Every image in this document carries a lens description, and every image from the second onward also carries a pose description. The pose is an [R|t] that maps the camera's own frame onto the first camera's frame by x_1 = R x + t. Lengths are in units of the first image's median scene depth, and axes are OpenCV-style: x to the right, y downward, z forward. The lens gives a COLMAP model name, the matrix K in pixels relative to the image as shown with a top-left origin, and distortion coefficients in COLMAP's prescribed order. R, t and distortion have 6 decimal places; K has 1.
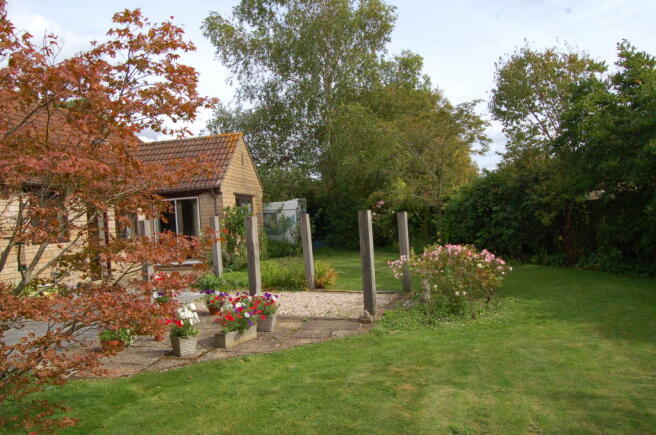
lens RADIAL K [[515.9, 0, 327.9], [0, 515.9, 218.3], [0, 0, 1]] dist [-0.054603, -0.003924]
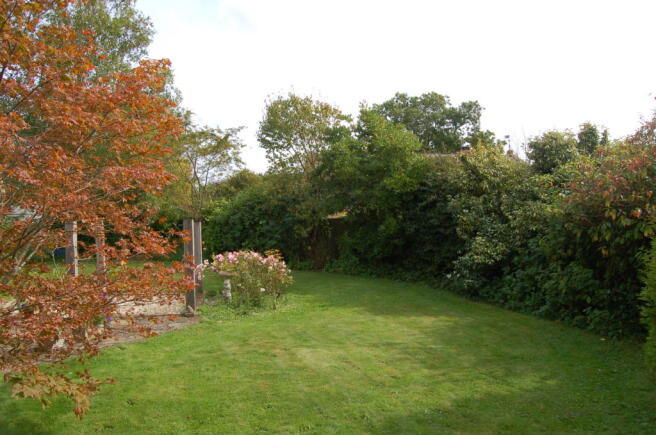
lens RADIAL K [[515.9, 0, 328.3], [0, 515.9, 216.1], [0, 0, 1]] dist [-0.054603, -0.003924]
pose [[0.843079, 0.049683, 0.535490, -0.208492], [-0.034613, 0.998672, -0.038162, 0.007767], [-0.536675, 0.013639, 0.843679, -0.100159]]
